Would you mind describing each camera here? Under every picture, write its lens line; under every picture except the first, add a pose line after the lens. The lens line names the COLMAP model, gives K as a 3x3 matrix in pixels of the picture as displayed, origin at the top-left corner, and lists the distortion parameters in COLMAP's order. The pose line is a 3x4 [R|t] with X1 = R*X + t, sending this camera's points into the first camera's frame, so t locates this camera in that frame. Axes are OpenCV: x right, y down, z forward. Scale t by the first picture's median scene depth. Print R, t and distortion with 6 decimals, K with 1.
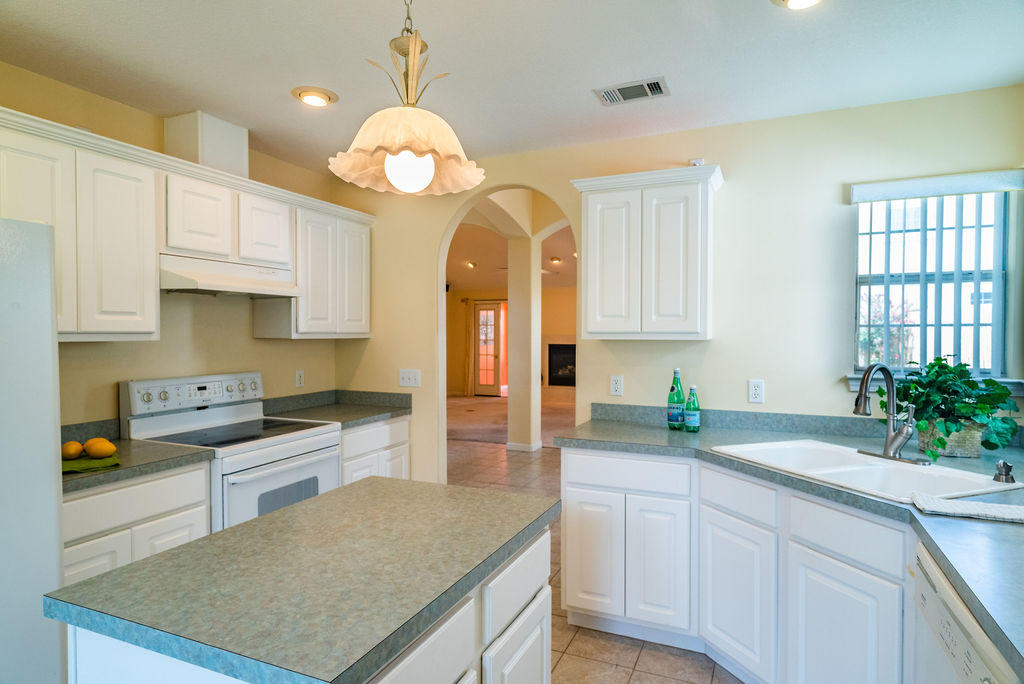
lens RADIAL K [[584.3, 0, 512.8], [0, 584.3, 344.1], [0, 0, 1]] dist [0.000693, -0.000739]
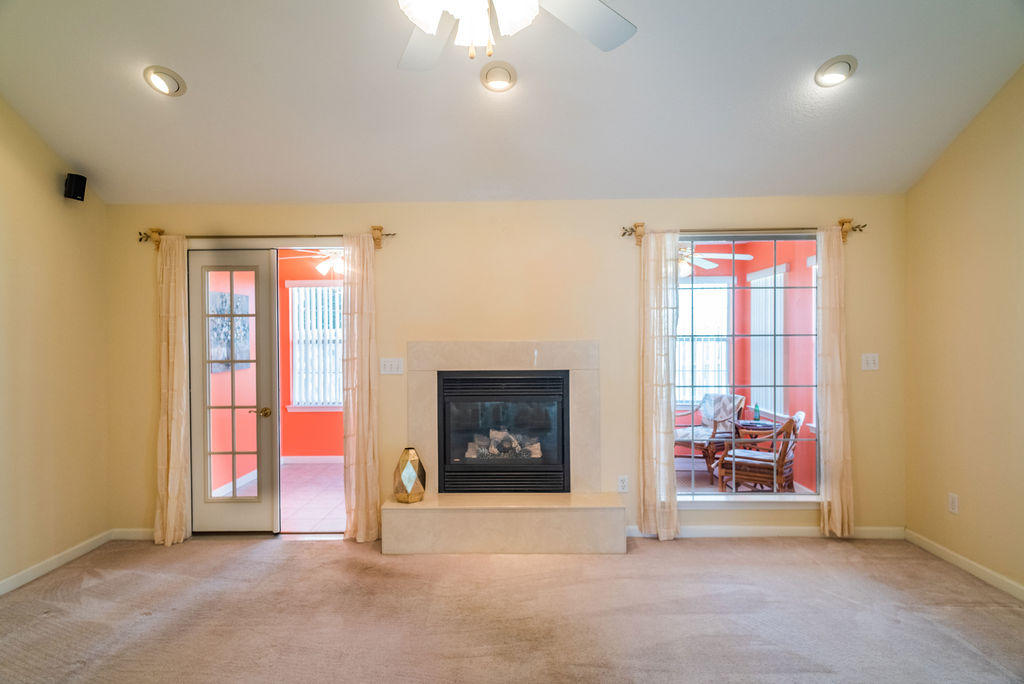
lens RADIAL K [[568.4, 0, 513.5], [0, 568.4, 343.7], [0, 0, 1]] dist [0.022826, -0.014976]
pose [[0.916923, -0.012135, 0.398879, -0.117064], [0.016160, 0.999847, -0.006730, -0.051782], [-0.398736, 0.012616, 0.916979, 2.759735]]
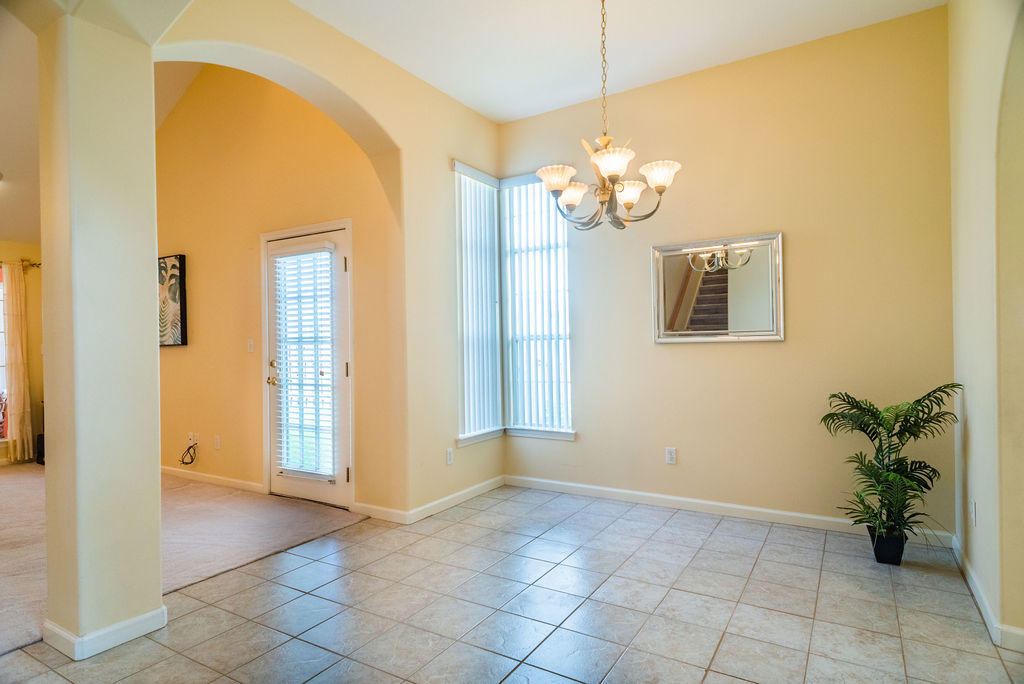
lens RADIAL K [[568.4, 0, 513.5], [0, 568.4, 343.7], [0, 0, 1]] dist [0.022826, -0.014976]
pose [[0.128934, -0.005252, 0.991639, -0.692547], [0.033830, 0.999427, 0.000894, 0.028135], [-0.991076, 0.033432, 0.129038, 1.702722]]
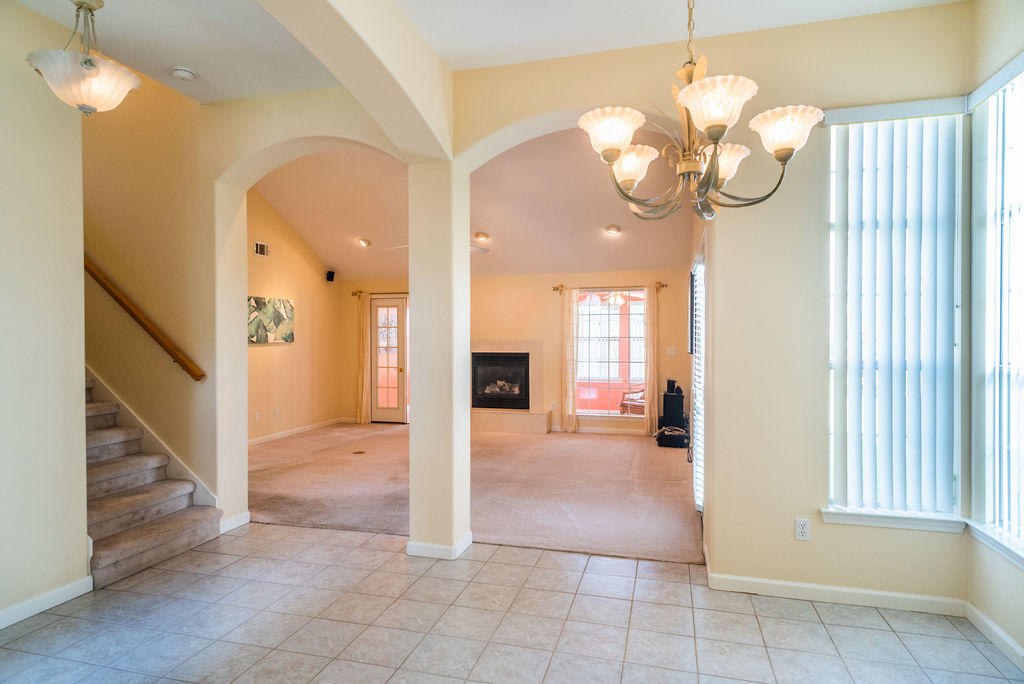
lens RADIAL K [[568.4, 0, 513.5], [0, 568.4, 343.7], [0, 0, 1]] dist [0.022826, -0.014976]
pose [[0.988455, -0.004108, 0.151456, 0.017608], [0.005212, 0.999963, -0.006890, -0.023940], [-0.151422, 0.007599, 0.988440, 1.116008]]
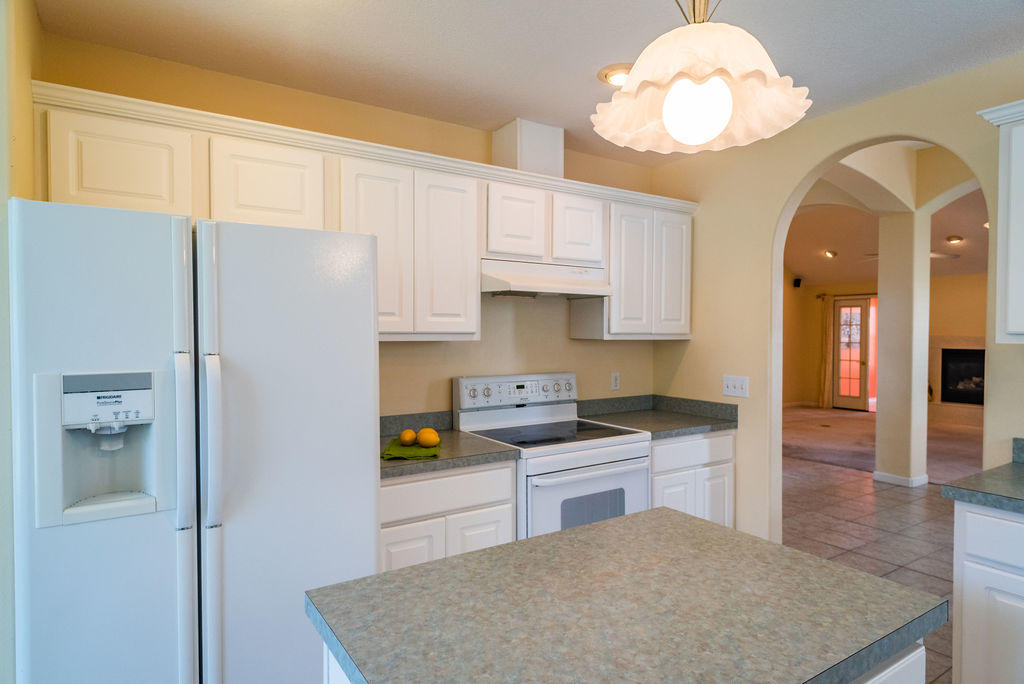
lens RADIAL K [[582.0, 0, 511.4], [0, 582.0, 344.3], [0, 0, 1]] dist [0.022592, -0.016339]
pose [[0.839422, 0.011354, -0.543361, 0.016965], [-0.012171, 0.999924, 0.002093, -0.002180], [0.543343, 0.004856, 0.839497, 0.131463]]
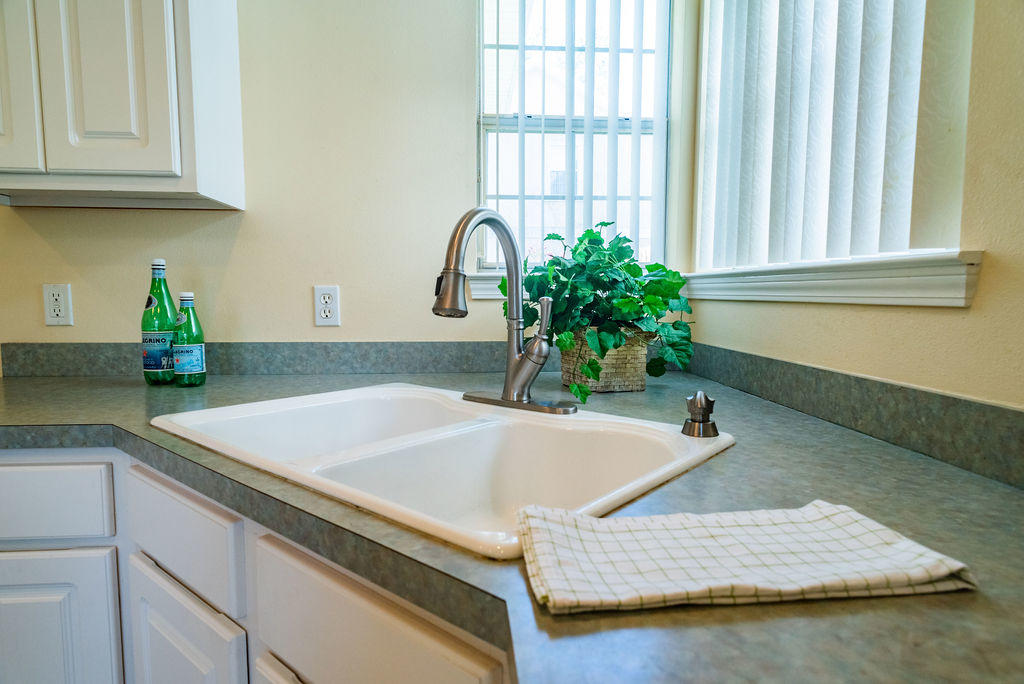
lens RADIAL K [[568.4, 0, 513.5], [0, 568.4, 343.7], [0, 0, 1]] dist [0.022826, -0.014976]
pose [[0.877141, -0.041406, 0.478444, 0.319709], [0.009469, 0.997574, 0.068973, 0.083620], [-0.480139, -0.055969, 0.875405, 0.441164]]
